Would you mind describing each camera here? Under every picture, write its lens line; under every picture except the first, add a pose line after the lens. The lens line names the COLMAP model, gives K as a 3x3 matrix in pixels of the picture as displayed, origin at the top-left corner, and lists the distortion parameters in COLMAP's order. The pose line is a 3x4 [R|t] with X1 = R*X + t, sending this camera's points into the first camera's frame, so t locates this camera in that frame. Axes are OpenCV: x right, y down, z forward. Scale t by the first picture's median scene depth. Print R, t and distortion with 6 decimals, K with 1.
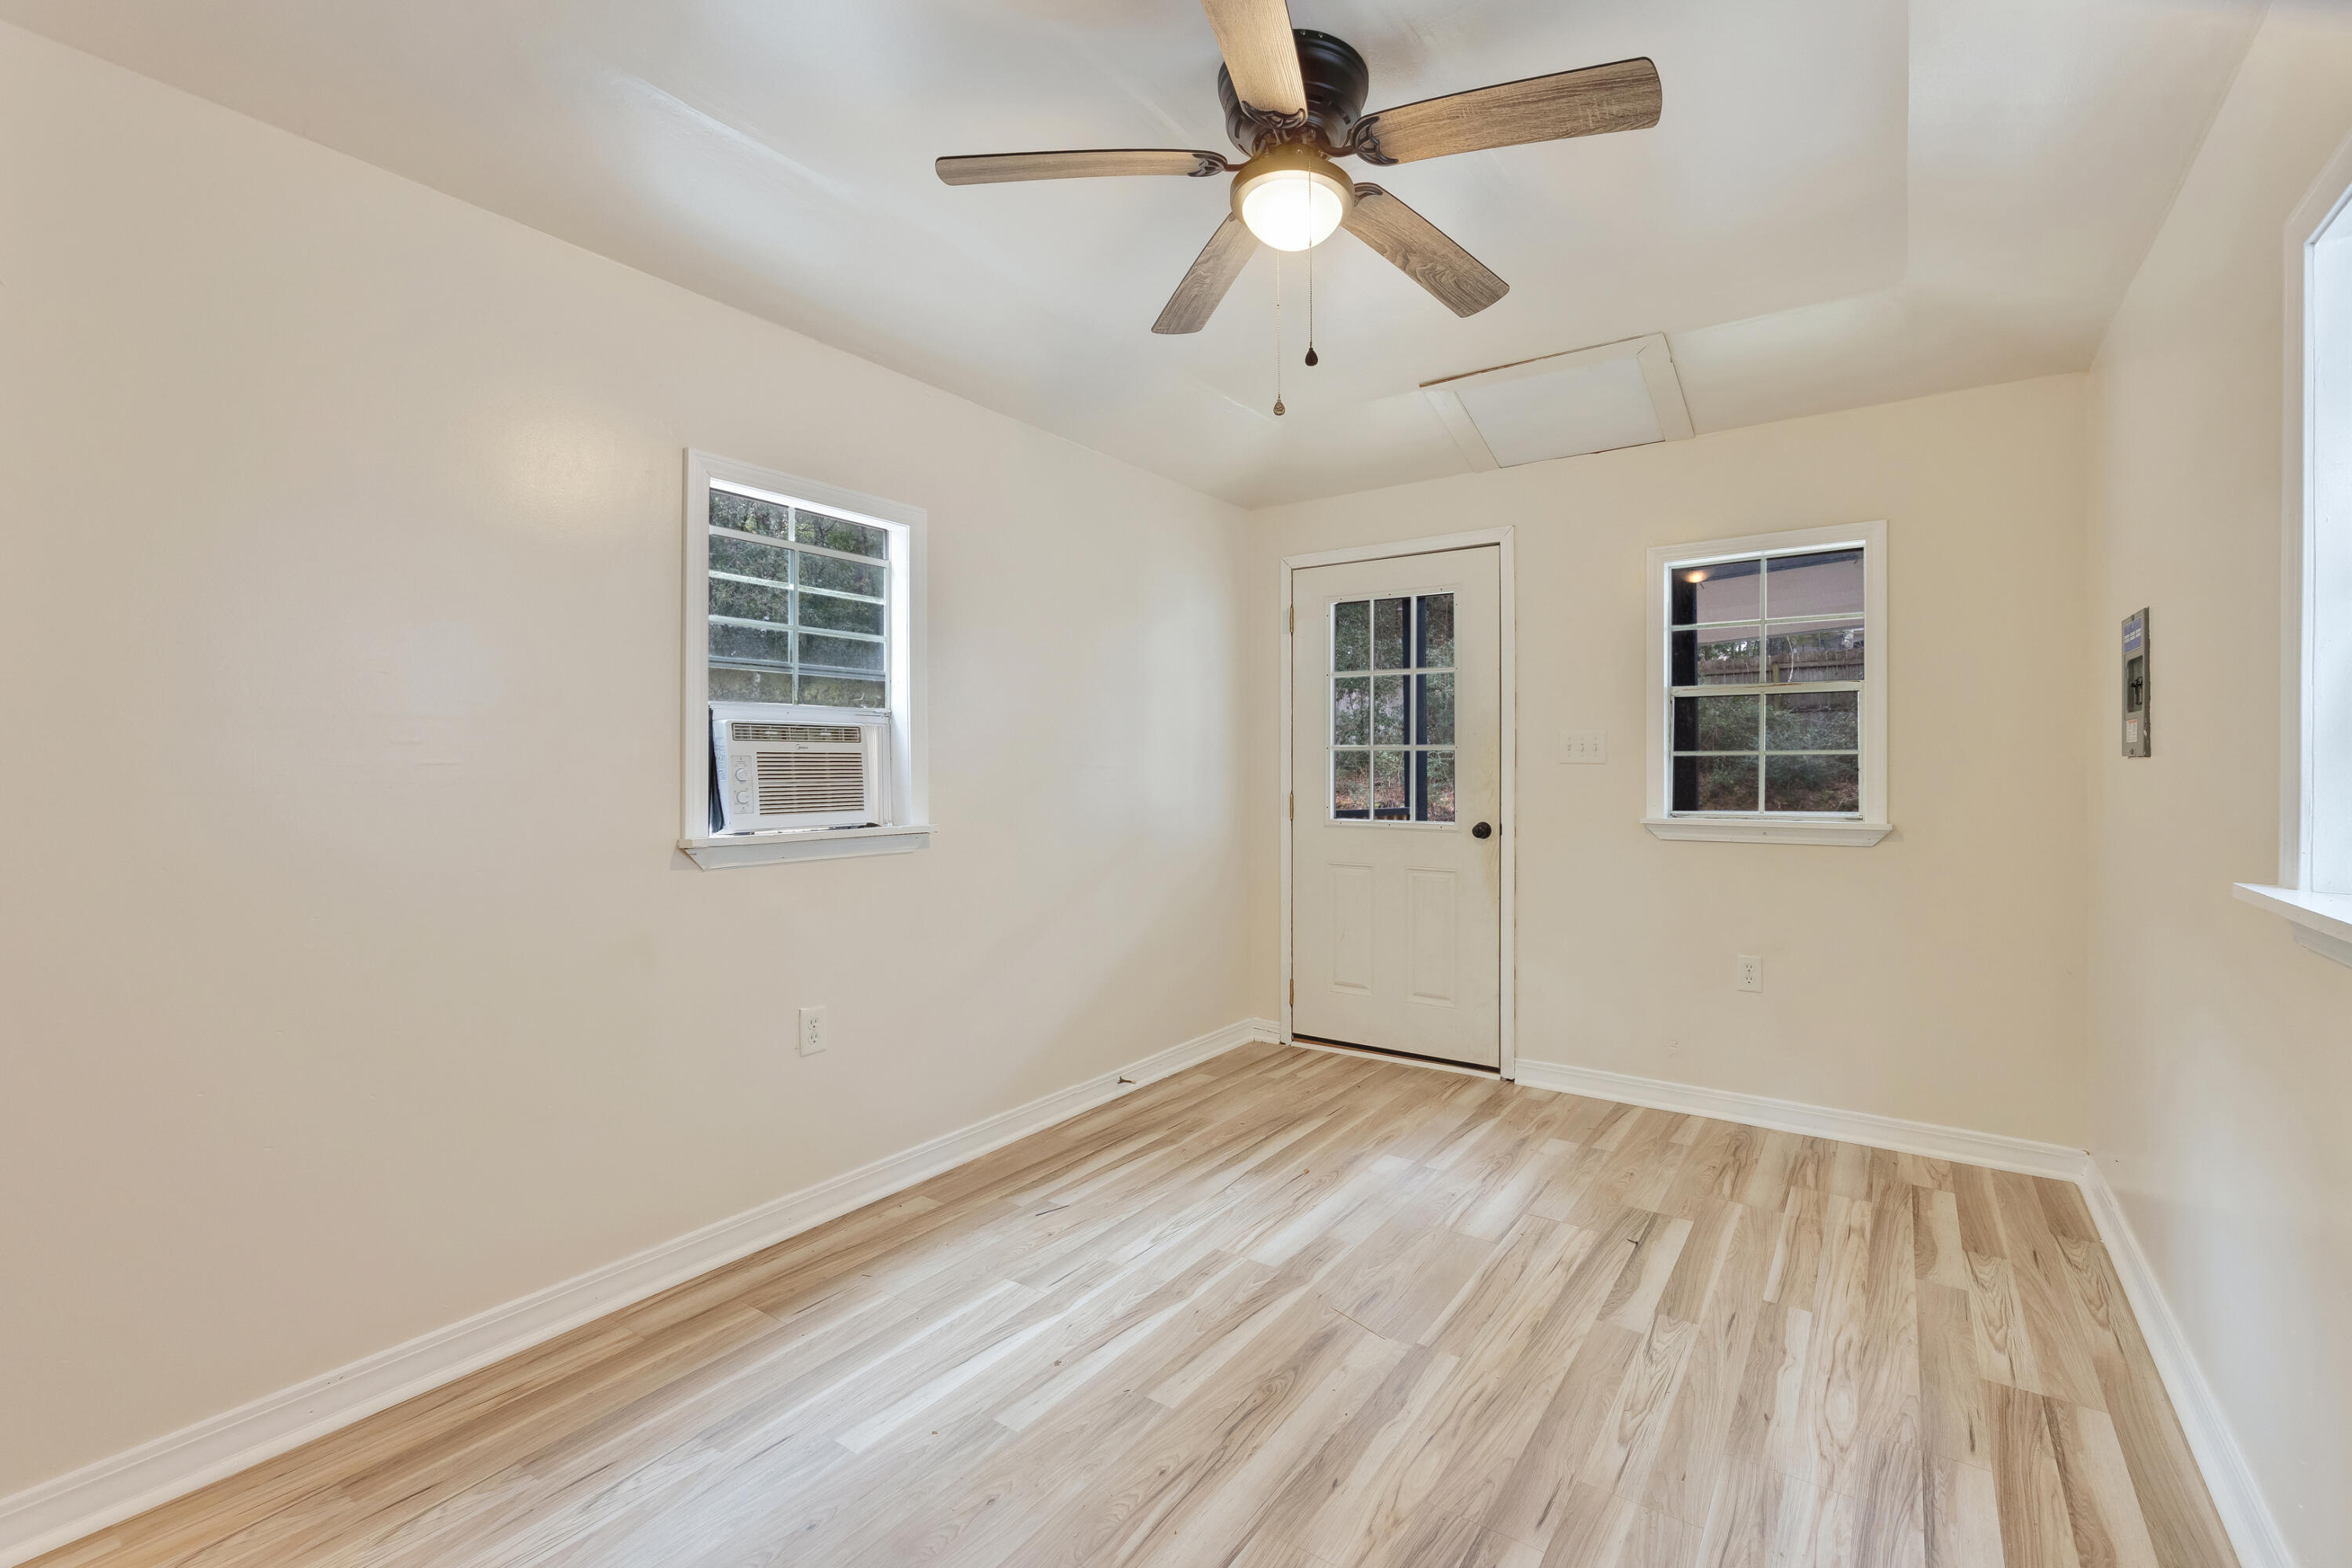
lens RADIAL K [[982.0, 0, 1230.4], [0, 982.0, 771.1], [0, 0, 1]] dist [-0.002948, -0.000222]
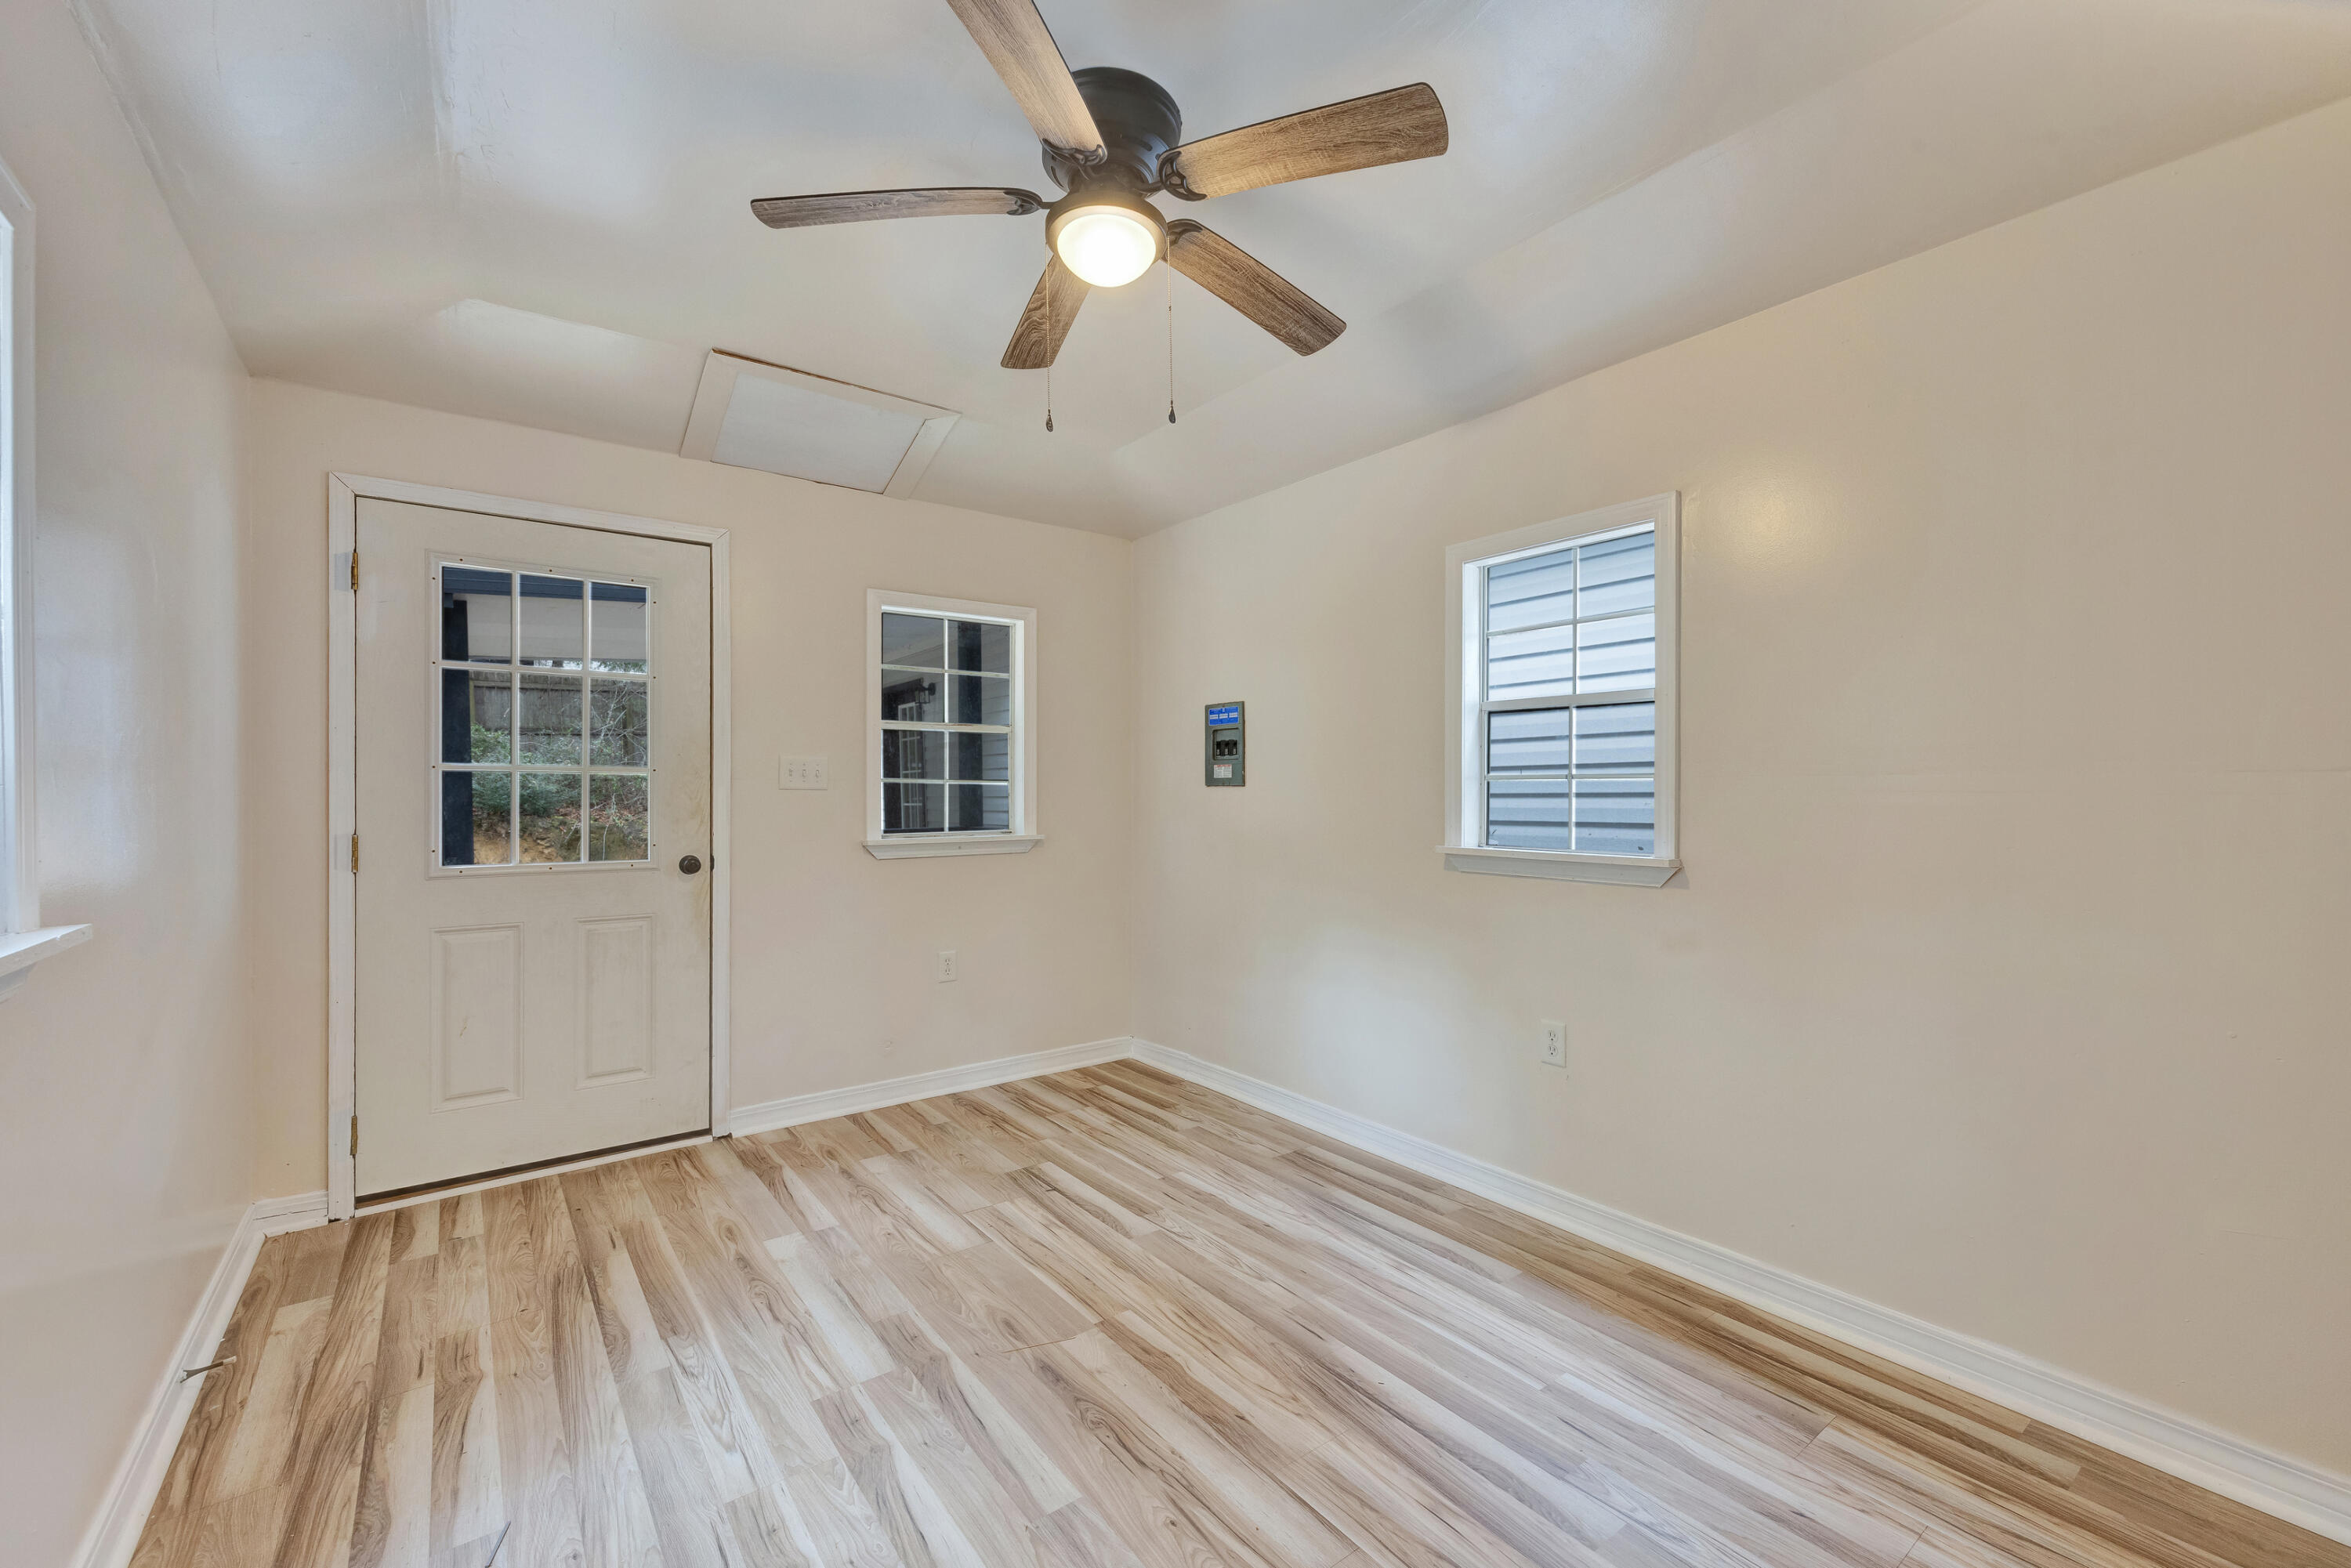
lens RADIAL K [[981.5, 0, 1175.8], [0, 981.5, 784.7], [0, 0, 1]] dist [-0.002948, -0.000222]
pose [[0.329531, 0.005412, 0.944129, -0.542125], [0.006221, 0.999949, -0.007904, -0.003679], [-0.944124, 0.008478, 0.329481, 0.369183]]
